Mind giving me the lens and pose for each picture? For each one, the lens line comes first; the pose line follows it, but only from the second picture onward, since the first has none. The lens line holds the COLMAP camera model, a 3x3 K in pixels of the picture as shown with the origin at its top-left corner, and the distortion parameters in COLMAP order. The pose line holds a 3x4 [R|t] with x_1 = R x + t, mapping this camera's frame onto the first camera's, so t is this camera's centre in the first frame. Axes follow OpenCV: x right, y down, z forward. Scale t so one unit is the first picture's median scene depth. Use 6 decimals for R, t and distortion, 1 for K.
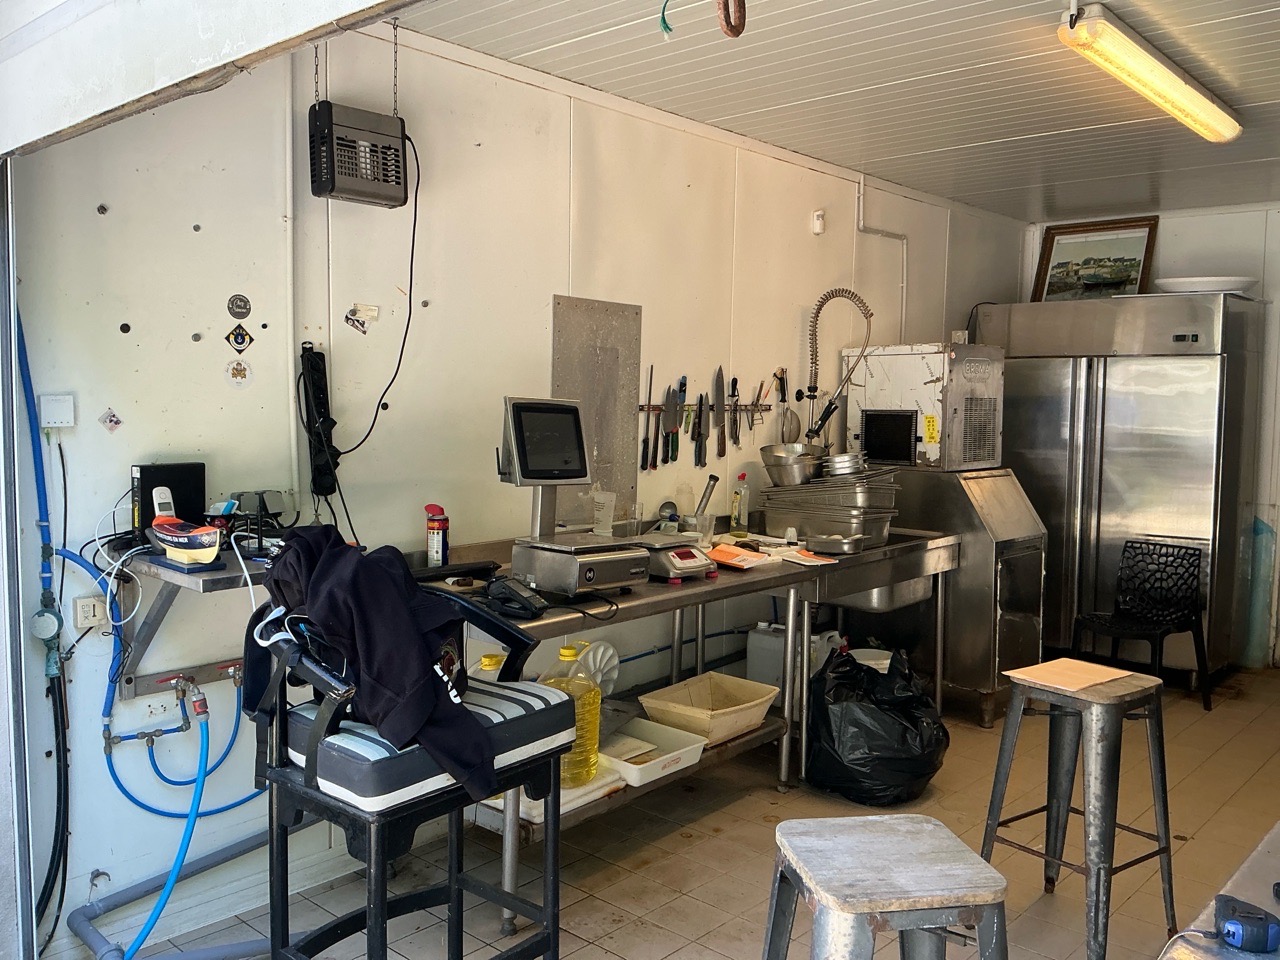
lens RADIAL K [[1067.5, 0, 640.8], [0, 1067.5, 472.2], [0, 0, 1]] dist [0.118720, -0.249551]
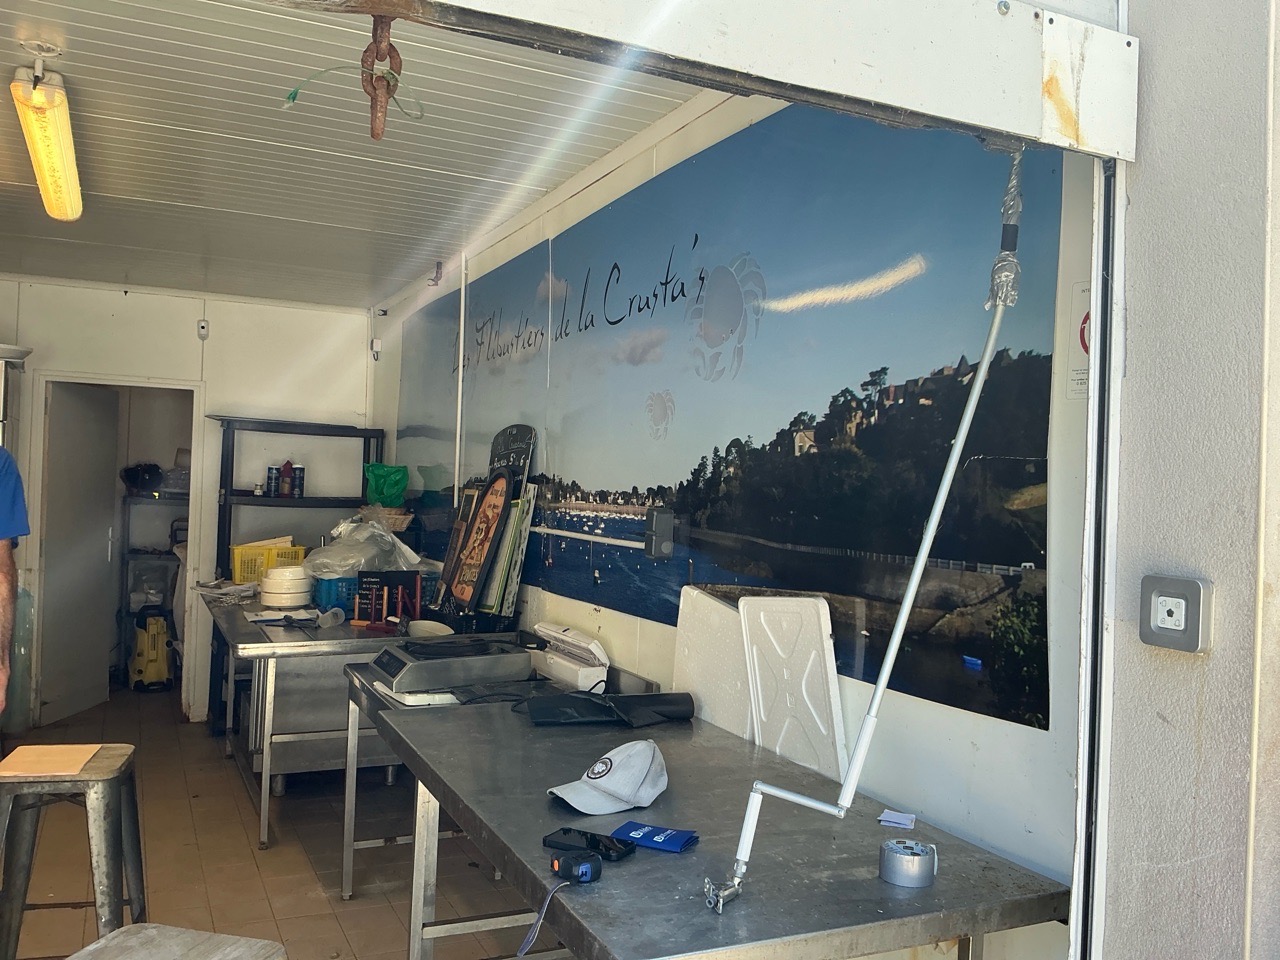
lens RADIAL K [[1066.7, 0, 640.0], [0, 1066.7, 480.0], [0, 0, 1]] dist [0.085512, -0.146020]
pose [[0.373259, 0.003898, 0.927719, -0.166930], [0.041181, 0.998936, -0.020767, -0.010405], [-0.926813, 0.045956, 0.372701, 0.088730]]
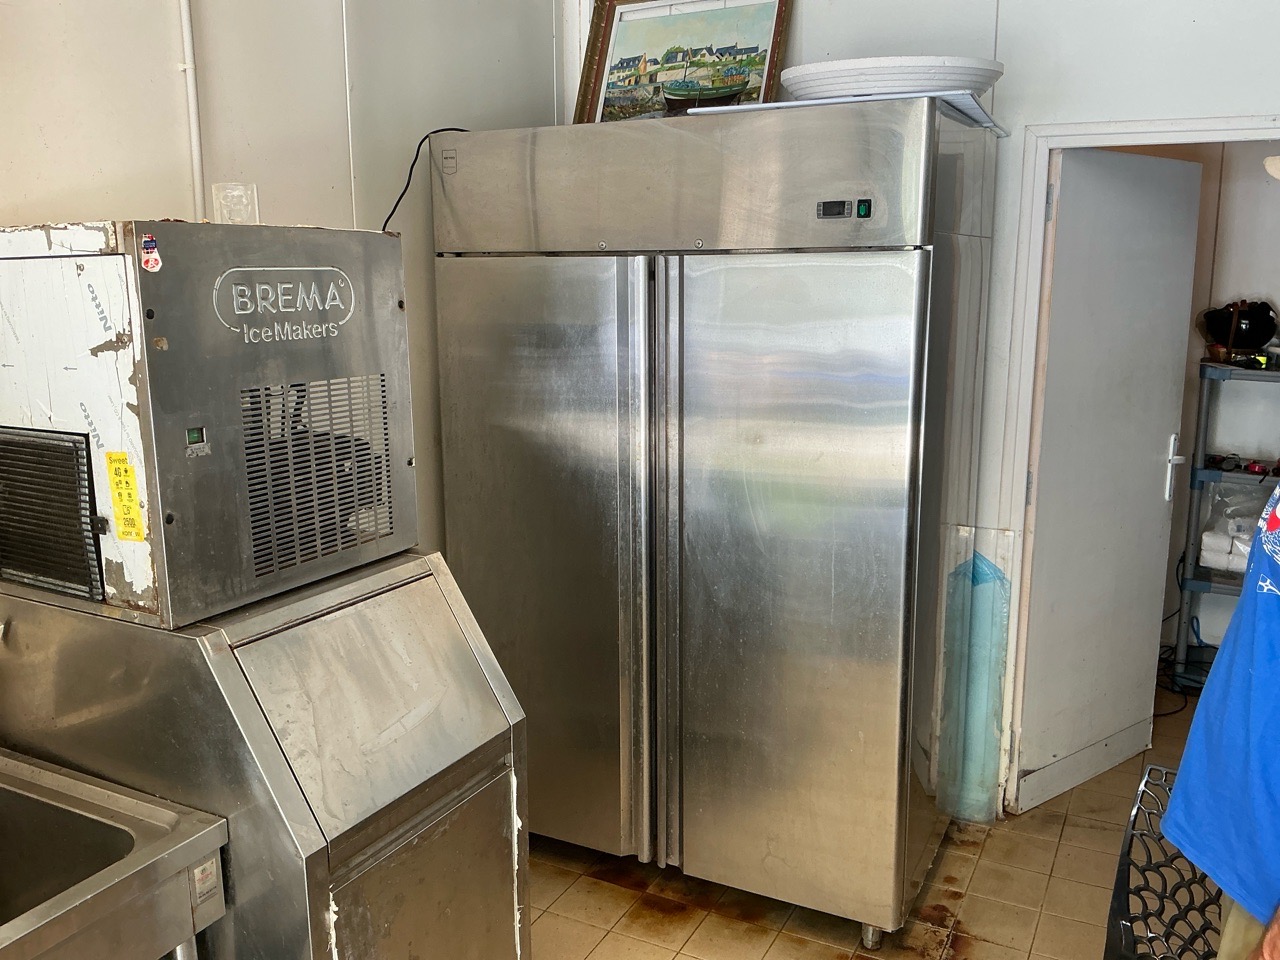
lens RADIAL K [[1067.5, 0, 640.8], [0, 1067.5, 472.2], [0, 0, 1]] dist [0.118720, -0.249551]
pose [[0.964252, -0.063239, 0.257329, 0.314352], [0.033855, 0.992548, 0.117057, -0.074329], [-0.262814, -0.104161, 0.959208, 0.611382]]
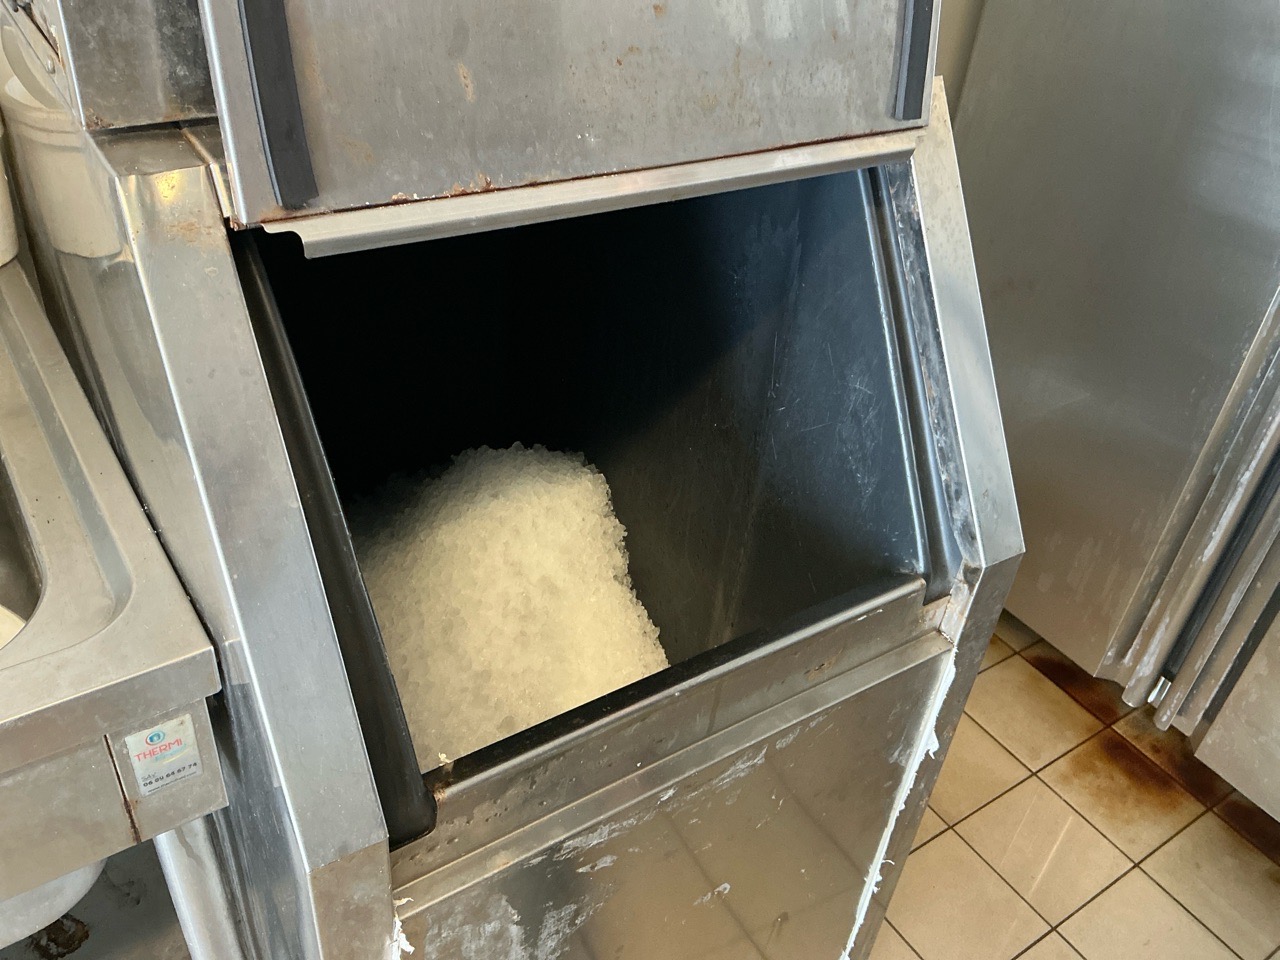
lens RADIAL K [[1074.5, 0, 640.0], [0, 1074.5, 480.0], [0, 0, 1]] dist [0.134649, -0.276860]
pose [[0.970327, 0.196036, -0.141547, 0.334001], [-0.093813, 0.844764, 0.526851, -0.031186], [0.222856, -0.497939, 0.838088, 0.838680]]
